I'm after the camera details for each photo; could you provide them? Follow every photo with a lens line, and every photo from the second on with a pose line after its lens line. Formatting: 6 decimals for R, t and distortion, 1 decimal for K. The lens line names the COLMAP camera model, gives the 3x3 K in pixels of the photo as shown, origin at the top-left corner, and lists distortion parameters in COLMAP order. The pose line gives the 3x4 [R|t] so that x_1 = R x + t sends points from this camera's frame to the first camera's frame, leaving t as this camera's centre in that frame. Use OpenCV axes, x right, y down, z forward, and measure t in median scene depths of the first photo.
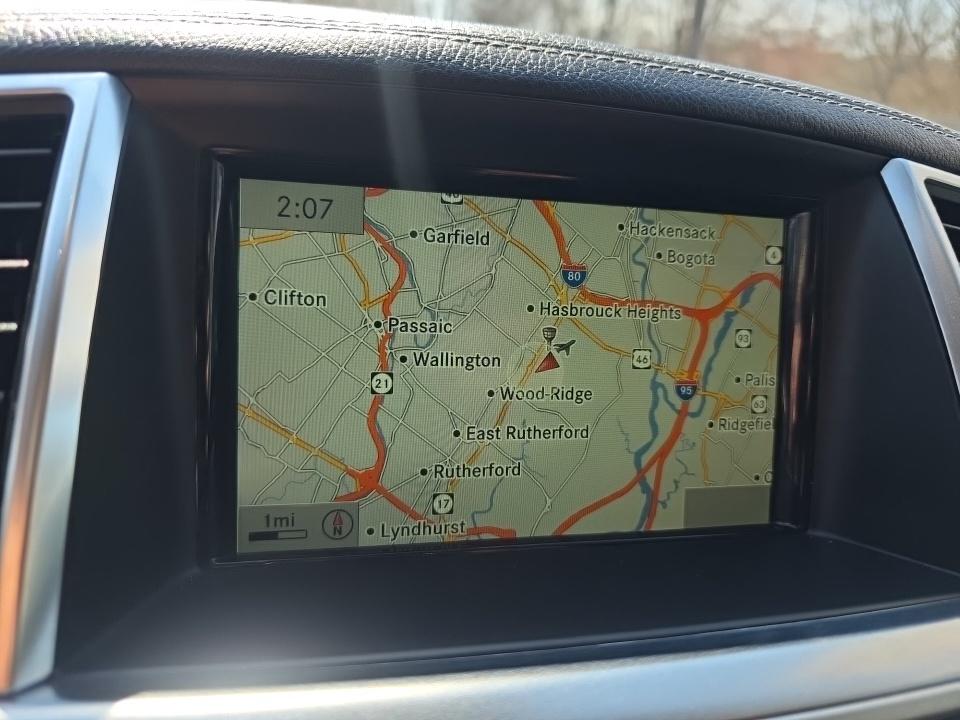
lens RADIAL K [[649.4, 0, 478.7], [0, 649.4, 355.5], [0, 0, 1]] dist [0.026112, -0.024096]
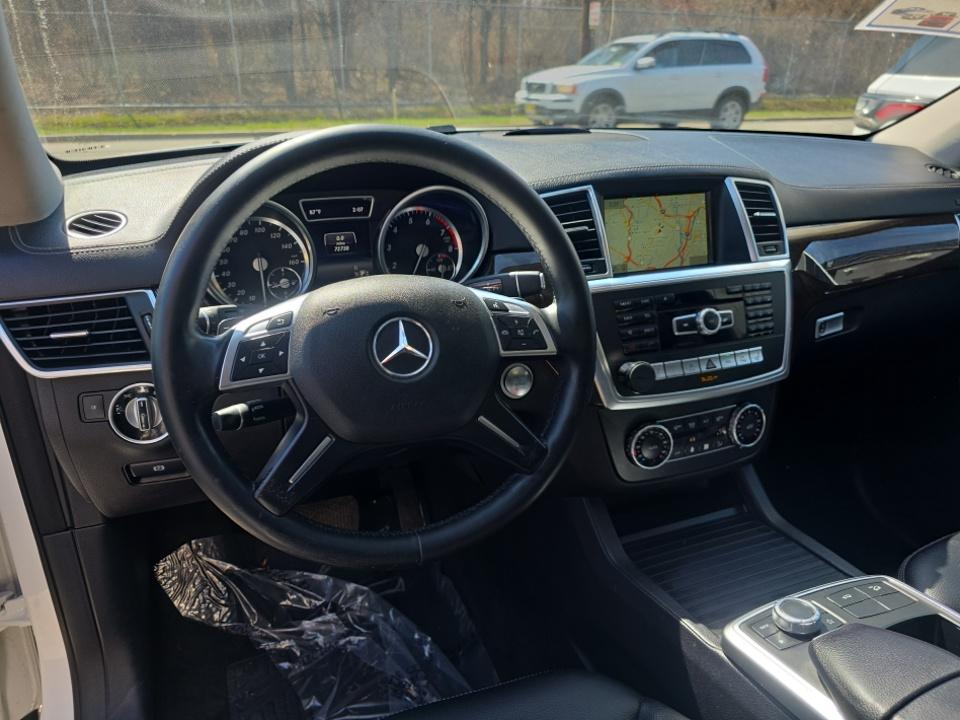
lens RADIAL K [[649.4, 0, 480.7], [0, 649.4, 364.1], [0, 0, 1]] dist [0.026112, -0.024096]
pose [[0.987399, -0.134387, 0.083571, -1.683664], [0.125609, 0.986753, 0.102672, 0.313699], [-0.096262, -0.090881, 0.991198, -3.609914]]
